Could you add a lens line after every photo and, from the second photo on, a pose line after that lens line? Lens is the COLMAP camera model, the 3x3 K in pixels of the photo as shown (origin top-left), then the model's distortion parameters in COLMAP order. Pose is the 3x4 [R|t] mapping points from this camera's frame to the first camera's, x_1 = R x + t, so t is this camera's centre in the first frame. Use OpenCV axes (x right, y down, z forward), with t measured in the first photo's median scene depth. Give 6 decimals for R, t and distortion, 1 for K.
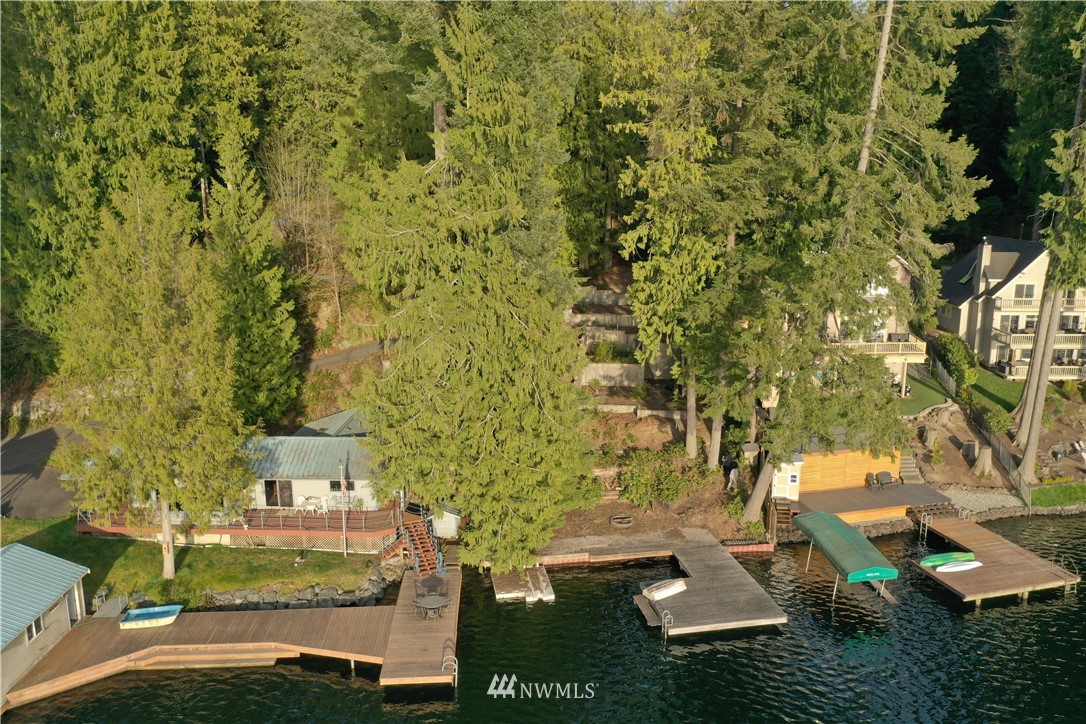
lens RADIAL K [[842.7, 0, 540.8], [0, 842.7, 363.9], [0, 0, 1]] dist [-0.014394, -0.007628]
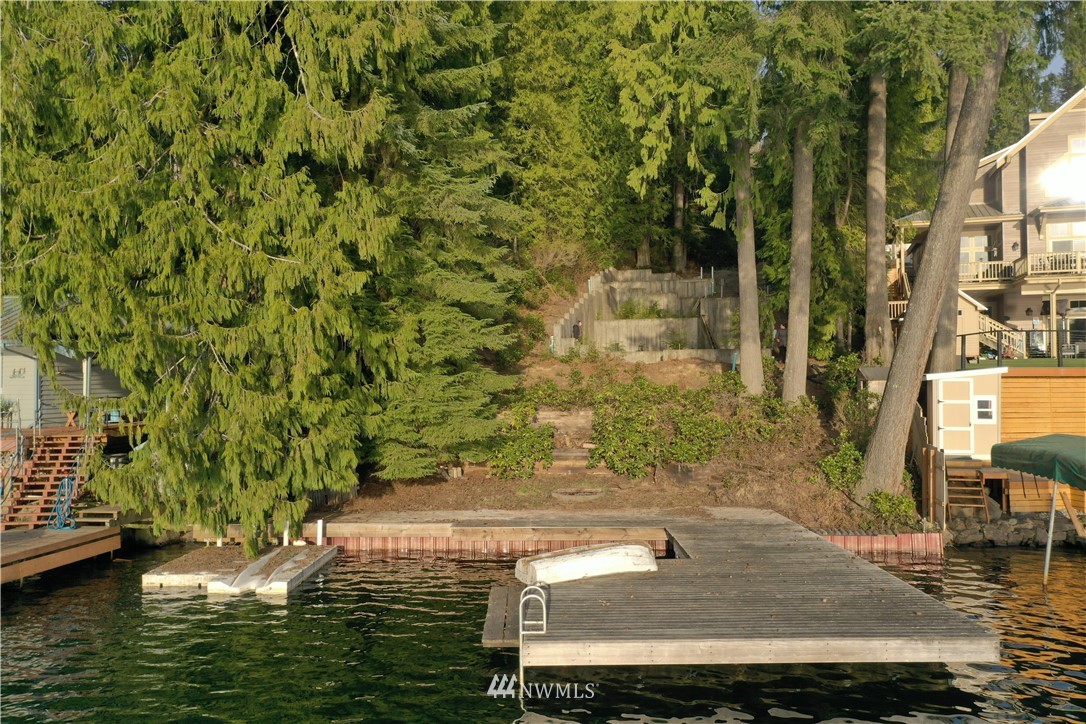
lens RADIAL K [[842.7, 0, 545.7], [0, 842.7, 360.0], [0, 0, 1]] dist [-0.014394, -0.007628]
pose [[0.985817, 0.006763, -0.167686, 0.152924], [-0.045301, 0.972820, -0.227088, 0.218133], [0.161593, 0.231464, 0.959329, 0.551513]]
